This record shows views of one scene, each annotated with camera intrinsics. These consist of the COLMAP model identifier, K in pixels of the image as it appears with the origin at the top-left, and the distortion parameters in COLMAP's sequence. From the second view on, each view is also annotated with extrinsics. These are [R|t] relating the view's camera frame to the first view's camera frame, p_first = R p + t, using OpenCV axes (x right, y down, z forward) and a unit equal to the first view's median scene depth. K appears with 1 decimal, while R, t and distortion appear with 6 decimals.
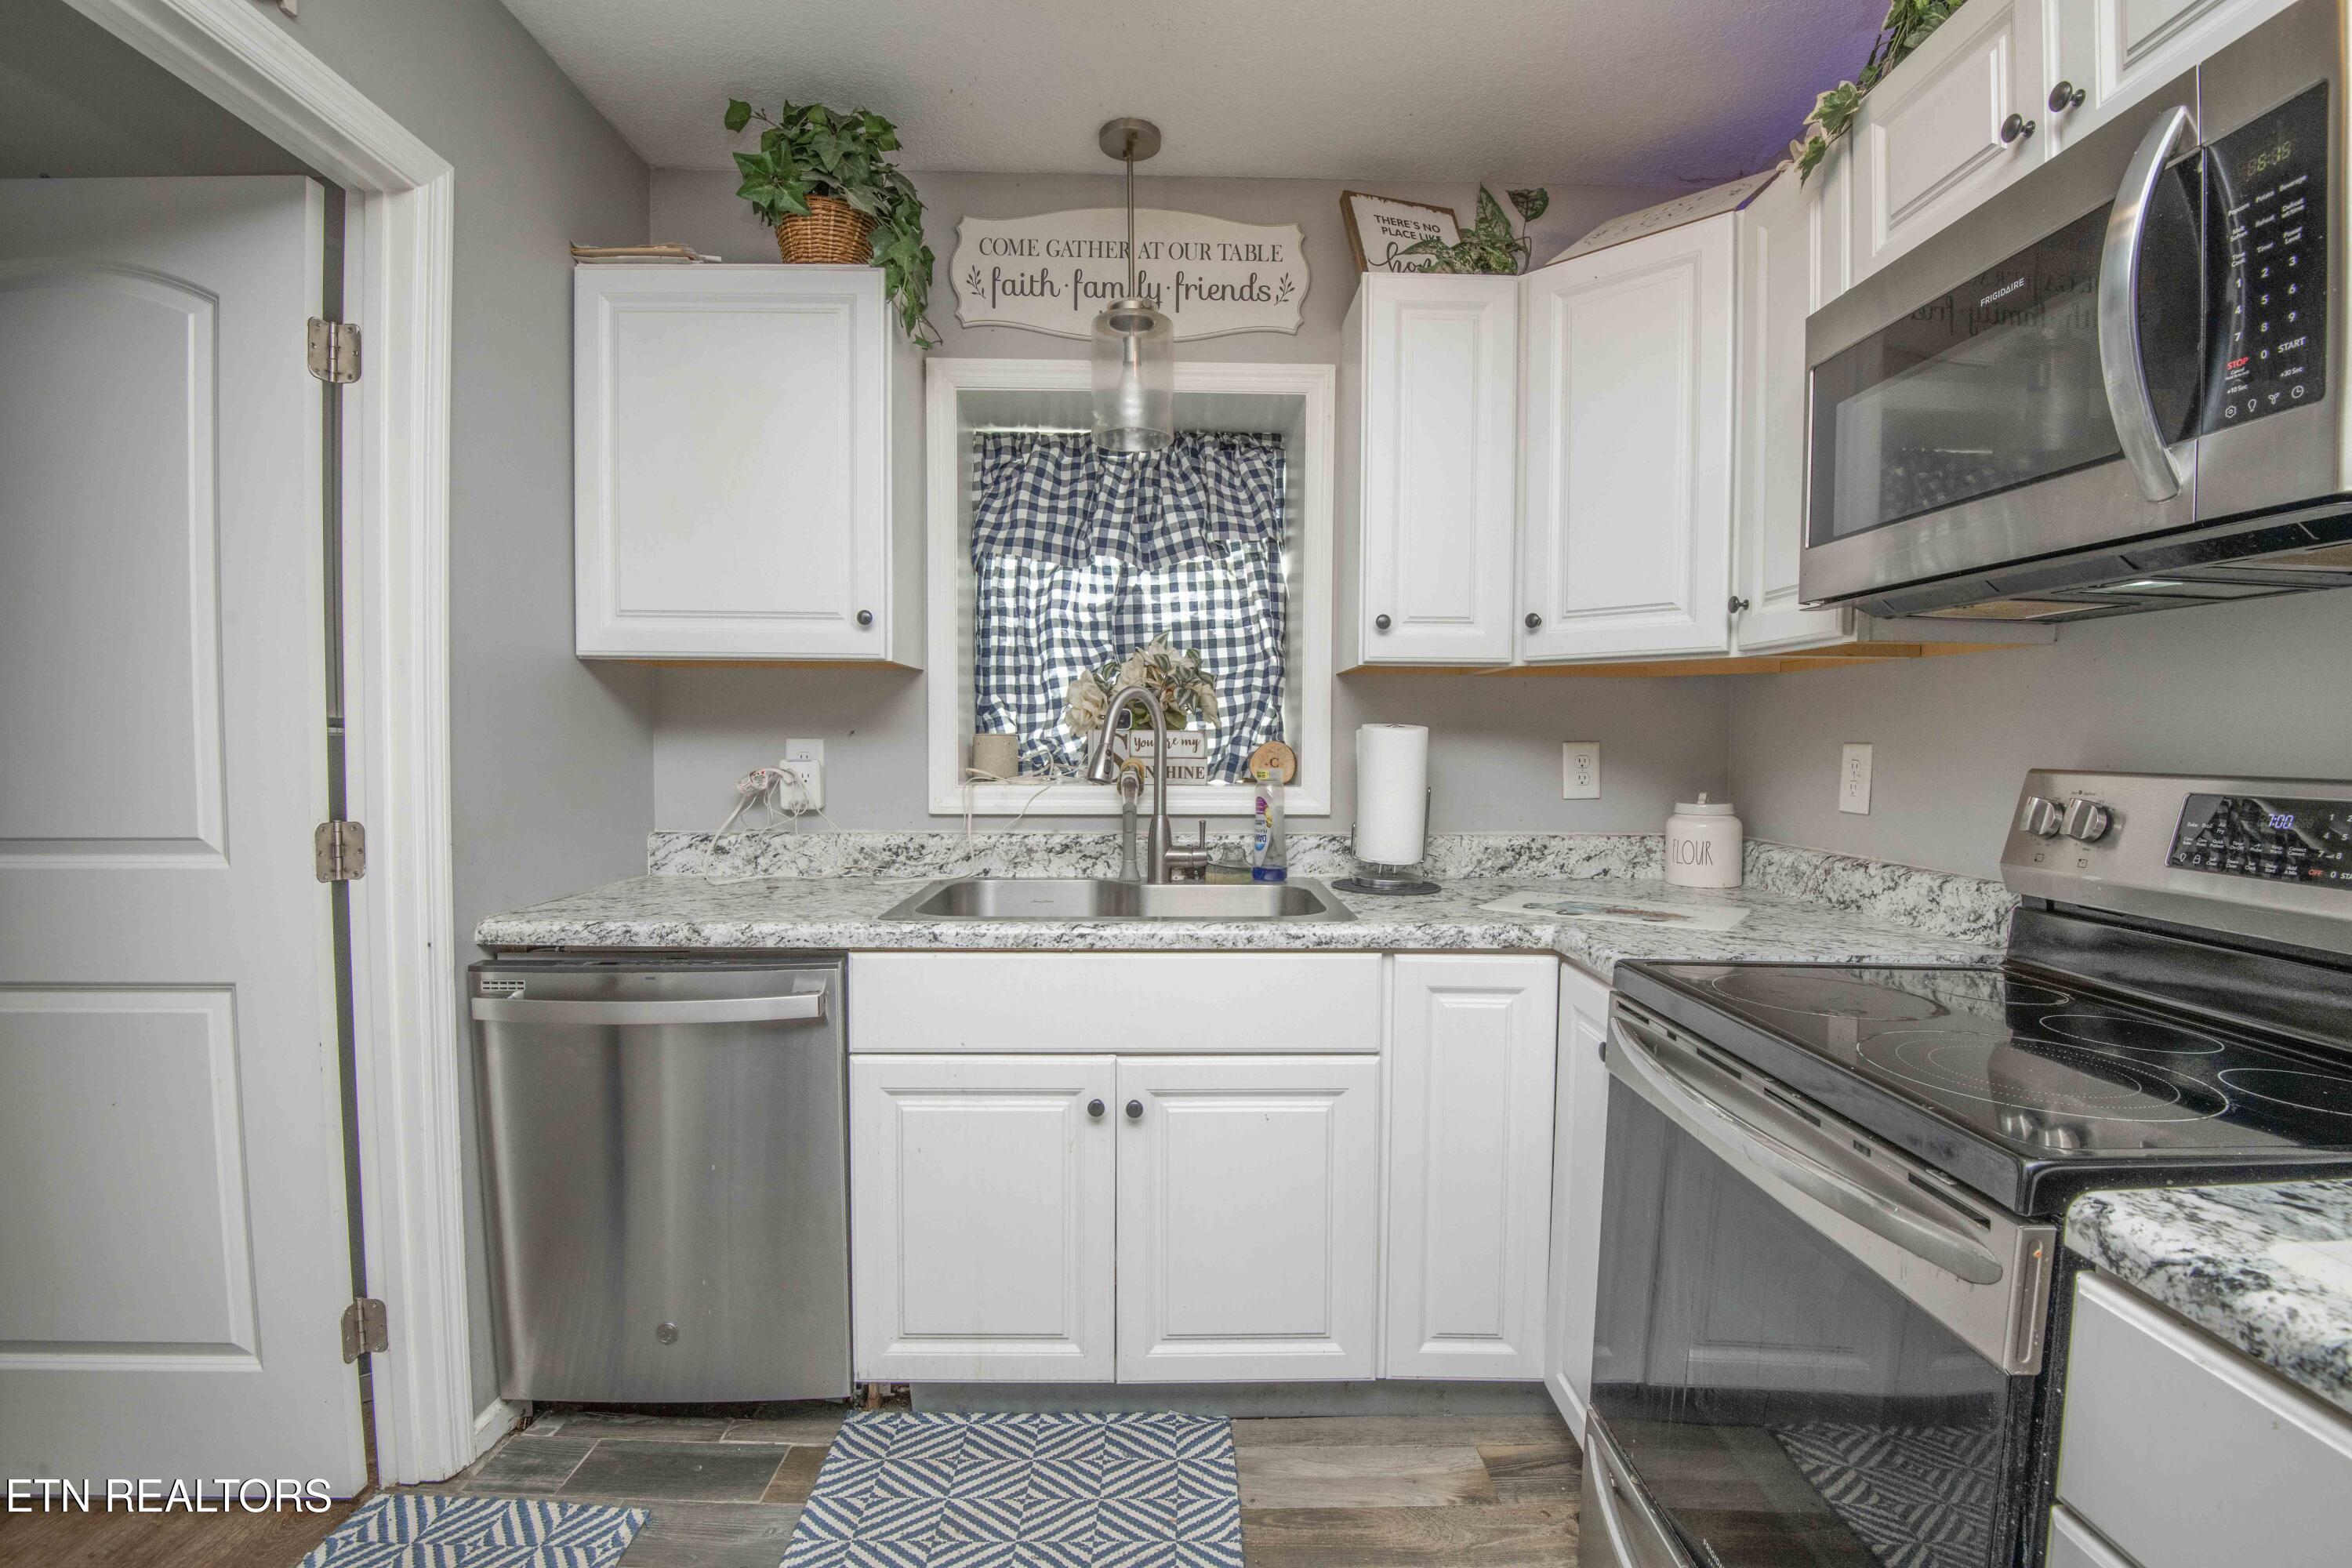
lens RADIAL K [[1082.2, 0, 1186.0], [0, 1082.2, 787.4], [0, 0, 1]] dist [-0.026433, -0.009816]
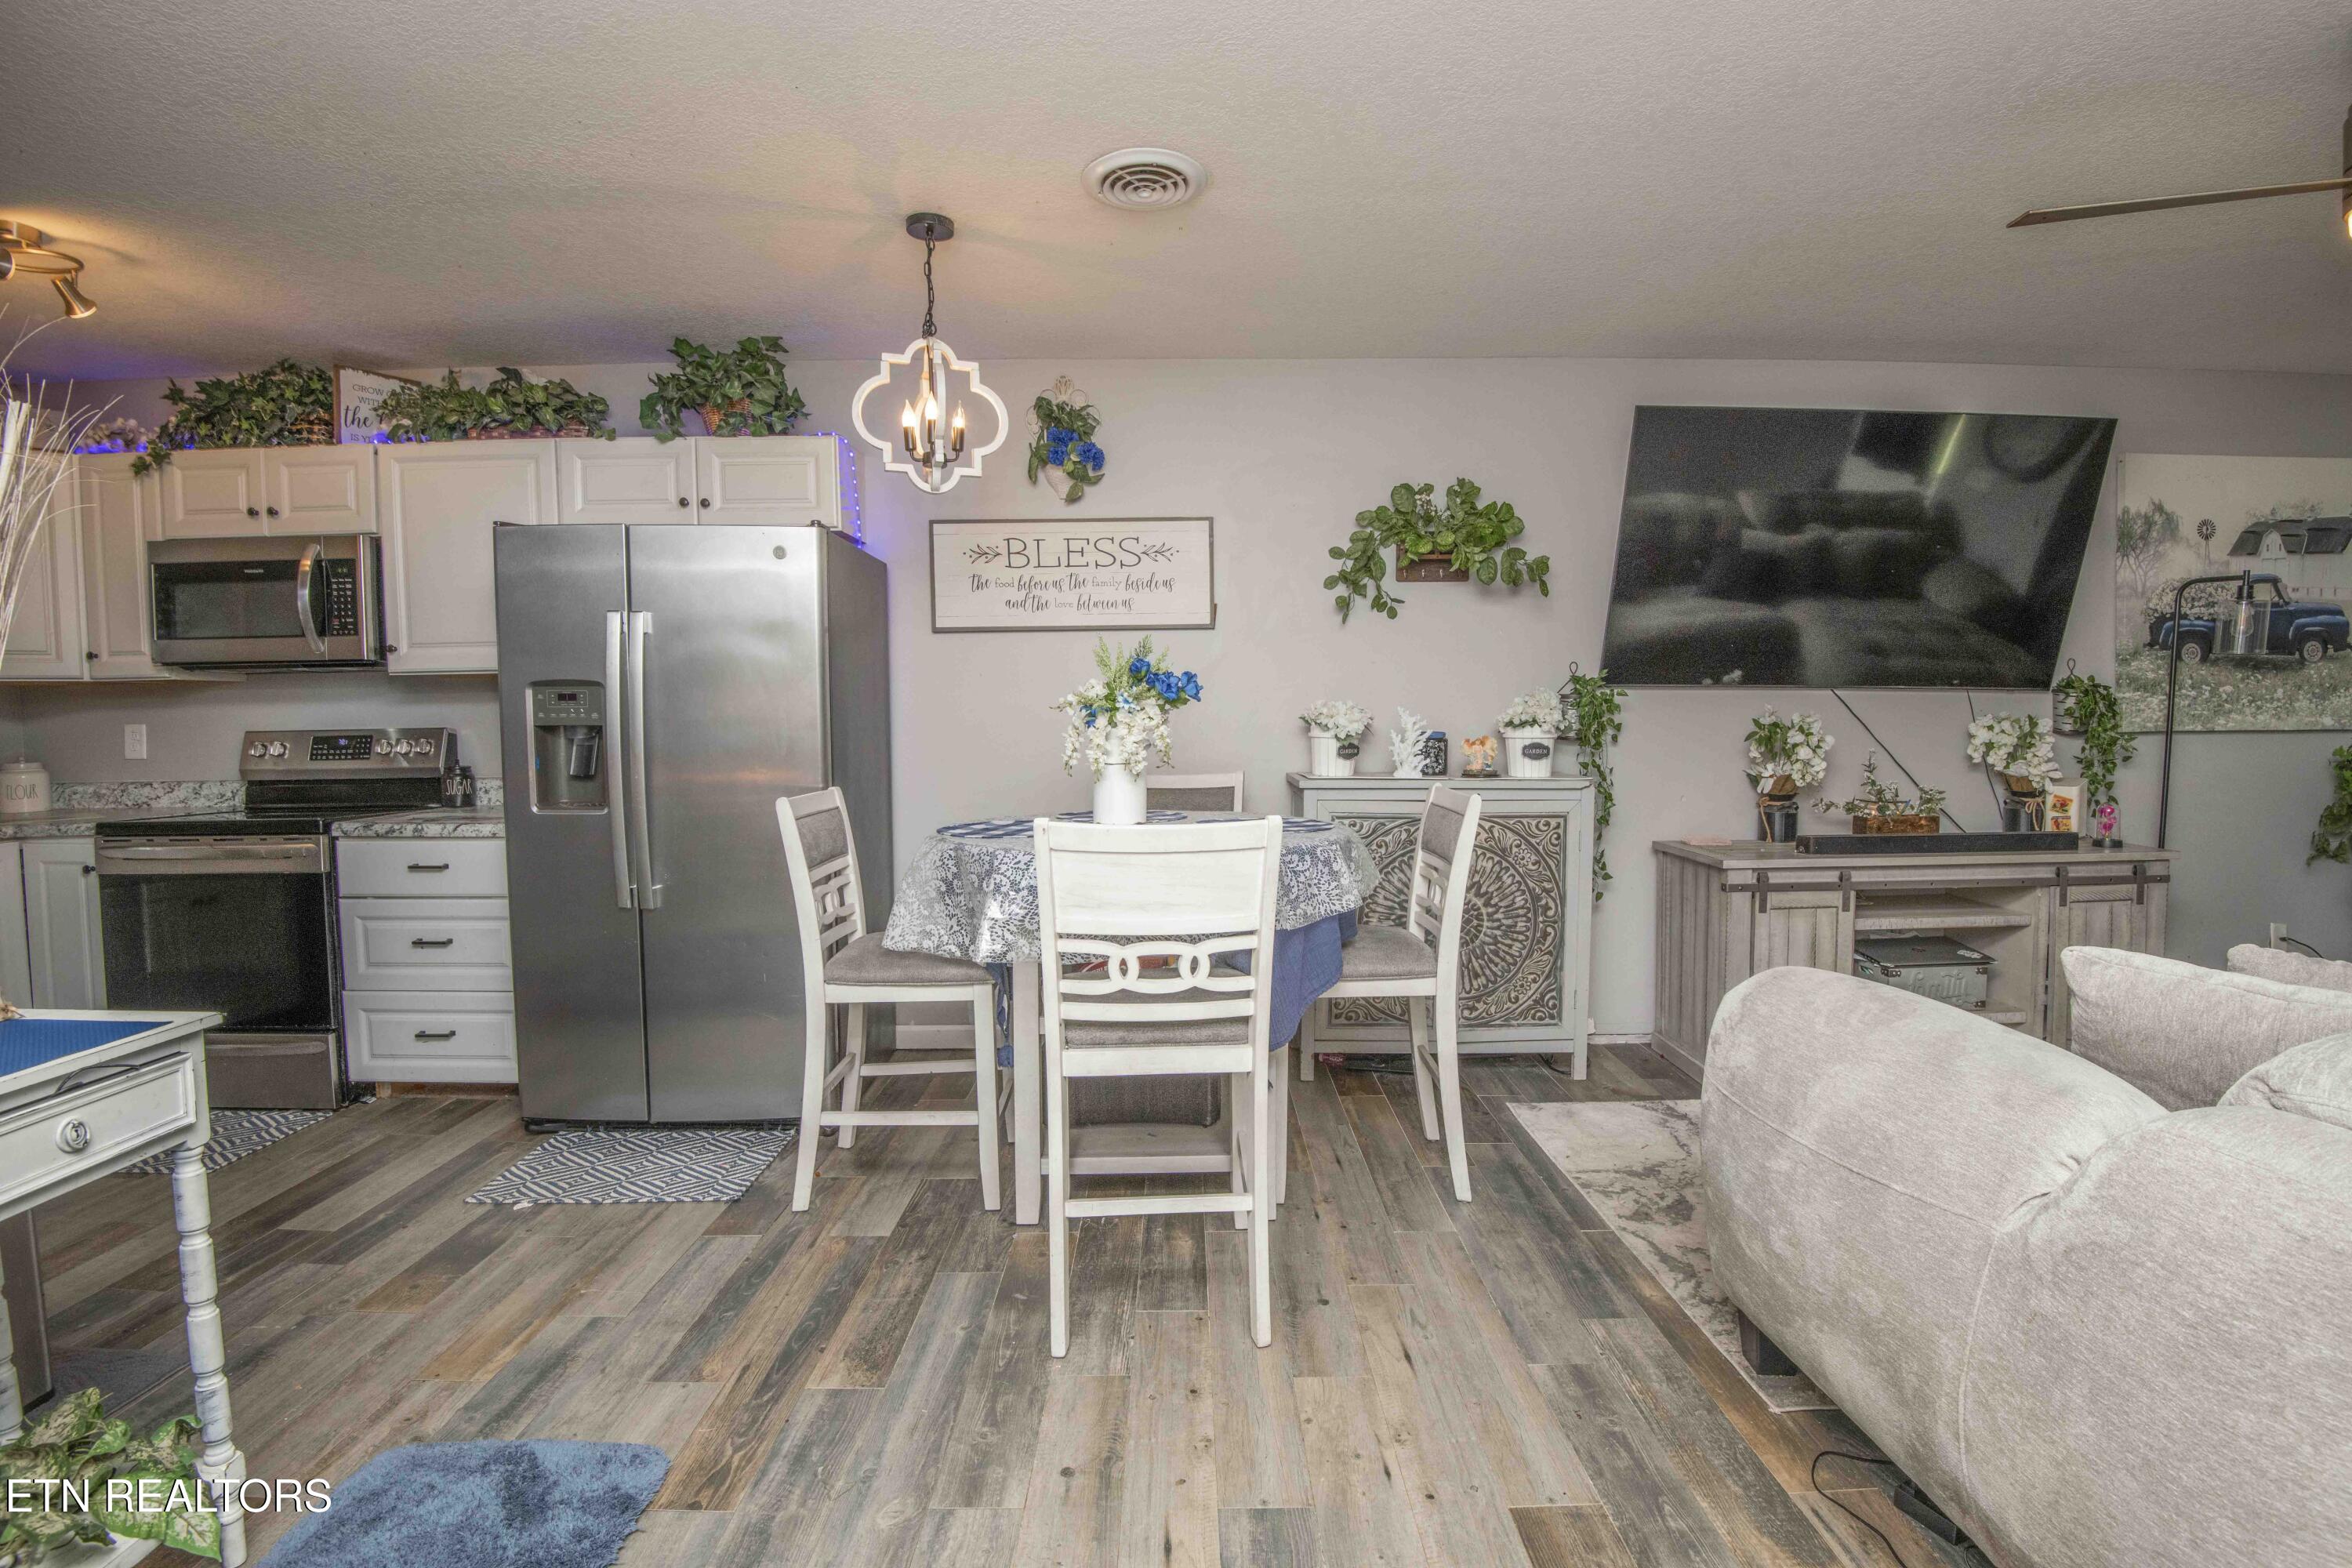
lens RADIAL K [[1082.2, 0, 1187.5], [0, 1082.2, 785.7], [0, 0, 1]] dist [-0.026433, -0.009816]
pose [[0.004262, -0.072218, 0.997380, -1.187087], [0.054795, 0.995907, 0.071877, 0.037943], [-0.998489, 0.054345, 0.008202, -0.873846]]
